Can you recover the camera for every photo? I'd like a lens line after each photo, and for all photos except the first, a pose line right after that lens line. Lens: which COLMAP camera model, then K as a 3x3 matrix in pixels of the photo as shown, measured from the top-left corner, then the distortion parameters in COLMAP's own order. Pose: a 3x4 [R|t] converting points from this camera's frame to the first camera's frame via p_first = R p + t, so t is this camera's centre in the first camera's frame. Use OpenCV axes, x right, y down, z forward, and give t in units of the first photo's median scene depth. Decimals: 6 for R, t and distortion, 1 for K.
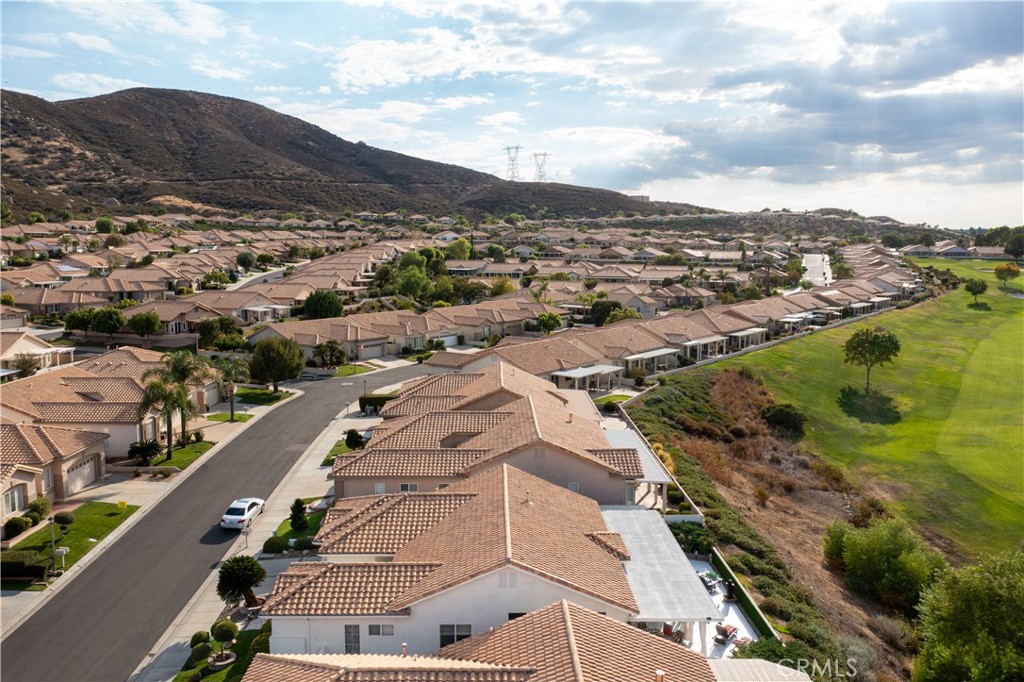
lens RADIAL K [[805.0, 0, 510.9], [0, 805.0, 335.3], [0, 0, 1]] dist [-0.017911, 0.003833]
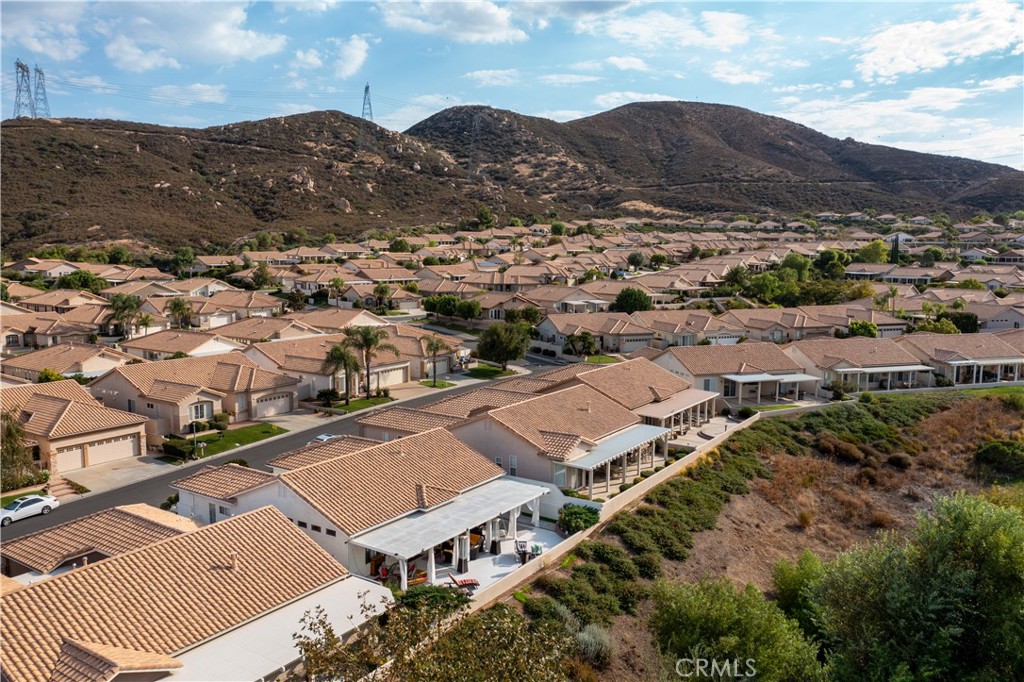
lens RADIAL K [[805.0, 0, 510.9], [0, 805.0, 335.3], [0, 0, 1]] dist [-0.017911, 0.003833]
pose [[0.819953, 0.065719, -0.568645, 0.061377], [-0.066877, 0.997583, 0.018858, -0.000521], [0.568510, 0.022567, 0.822367, 0.005808]]
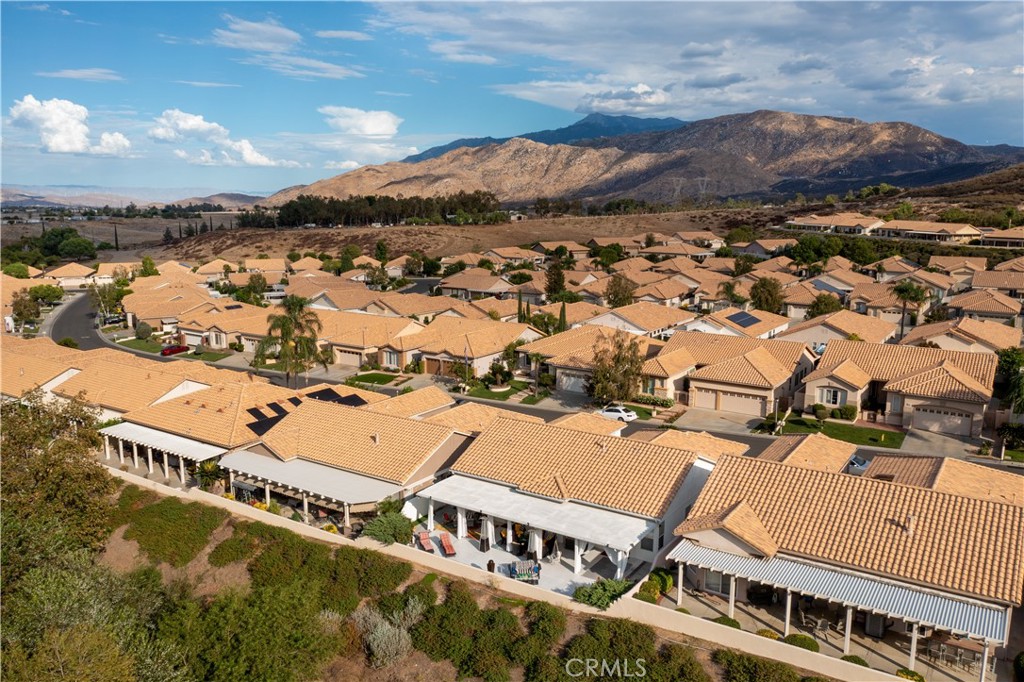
lens RADIAL K [[805.0, 0, 510.9], [0, 805.0, 335.3], [0, 0, 1]] dist [-0.017911, 0.003833]
pose [[-0.546941, 0.169820, -0.819766, 0.080677], [-0.082650, 0.963473, 0.254733, -0.021002], [0.833081, 0.207077, -0.512927, 0.105888]]
